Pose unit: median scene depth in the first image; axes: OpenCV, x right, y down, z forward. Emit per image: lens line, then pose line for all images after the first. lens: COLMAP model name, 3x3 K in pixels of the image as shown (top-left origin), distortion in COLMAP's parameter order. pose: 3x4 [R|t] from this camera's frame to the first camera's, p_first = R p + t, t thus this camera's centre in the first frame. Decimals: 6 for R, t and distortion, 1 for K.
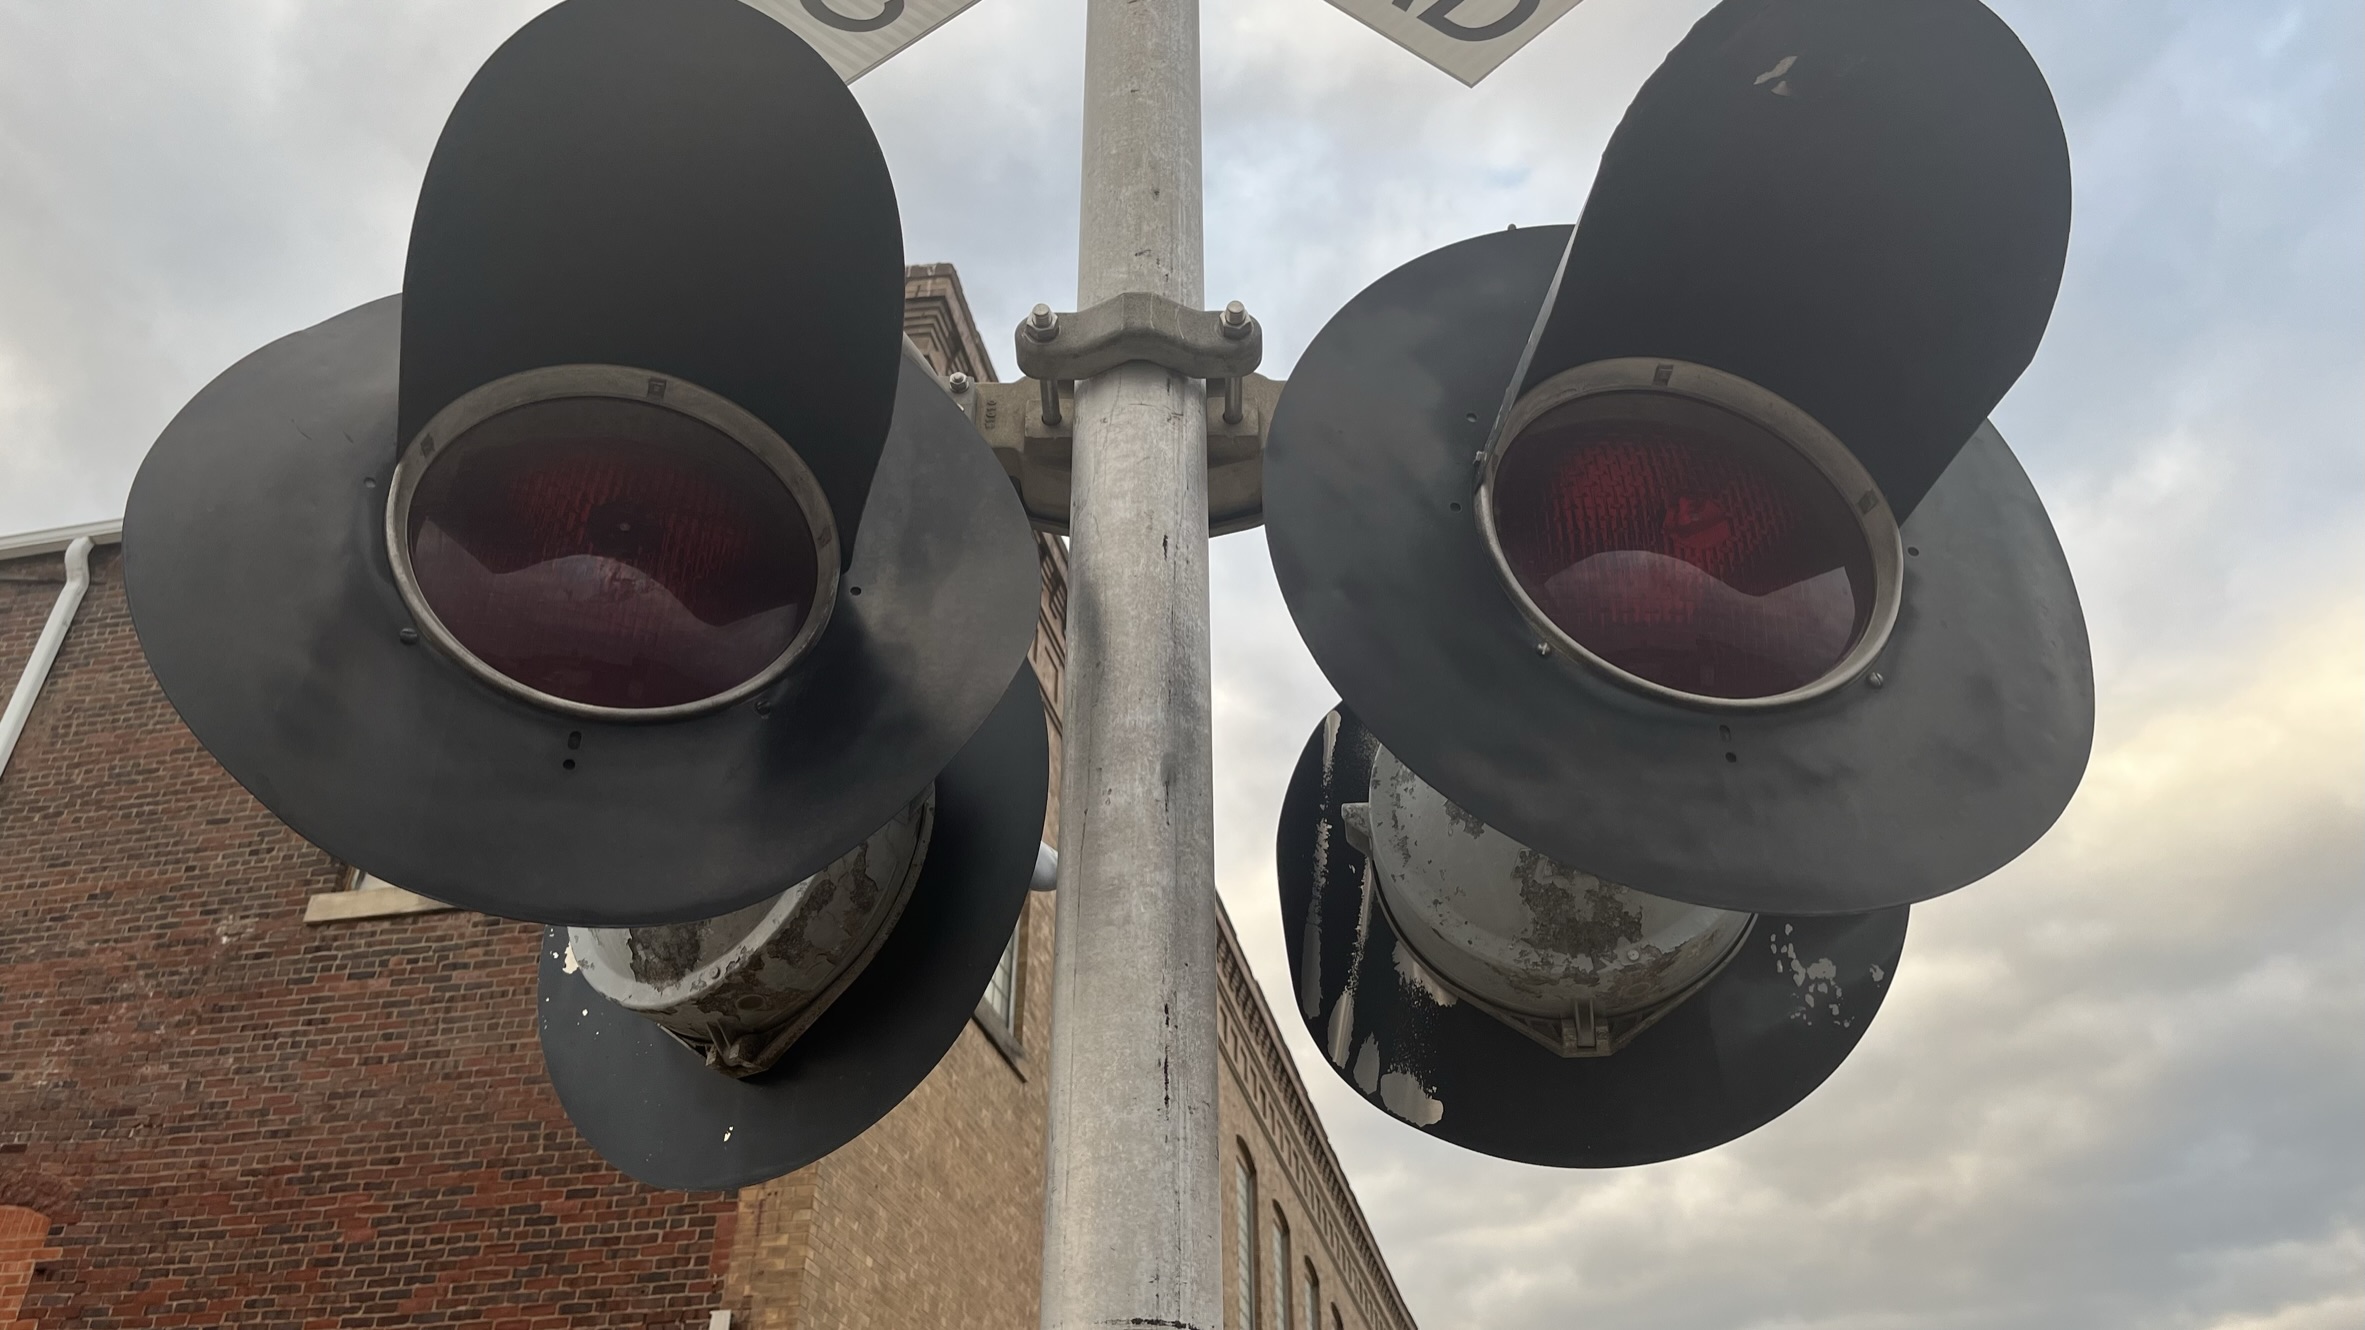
lens RADIAL K [[1807.3, 0, 1143.0], [0, 1807.3, 665.2], [0, 0, 1]] dist [0.082476, -0.192463]
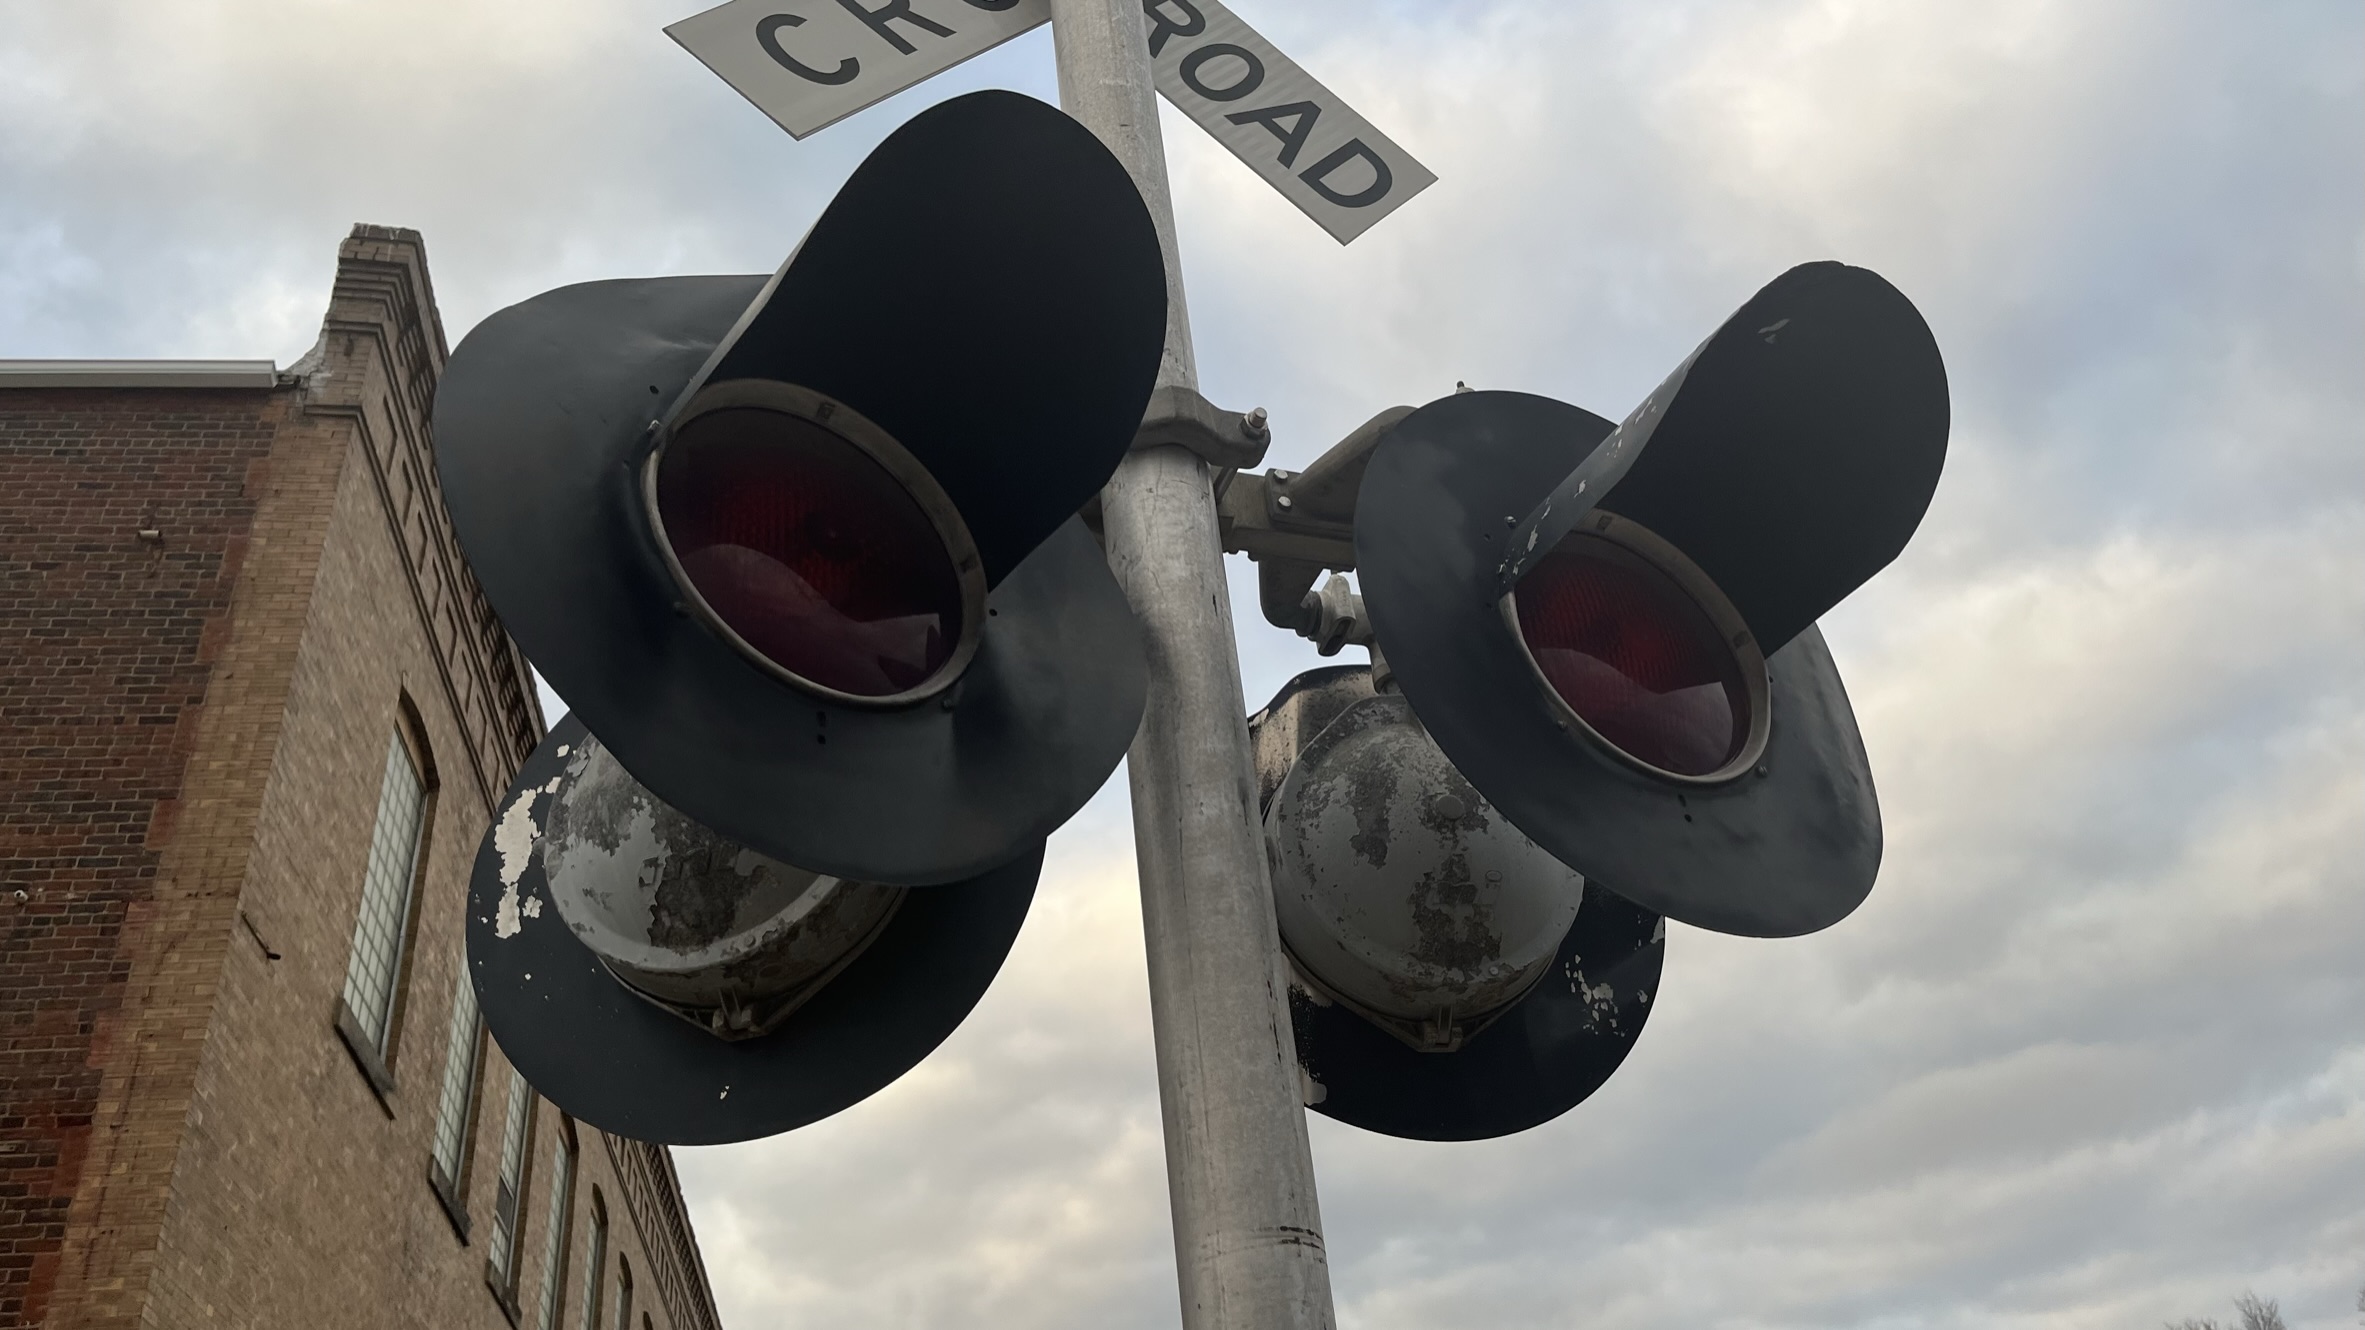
lens RADIAL K [[1804.5, 0, 1165.7], [0, 1804.5, 661.8], [0, 0, 1]] dist [0.088916, -0.131420]
pose [[0.937238, 0.111480, 0.330388, -0.370110], [-0.101828, 0.993718, -0.046438, 0.027800], [-0.333489, 0.009881, 0.942702, -0.104717]]
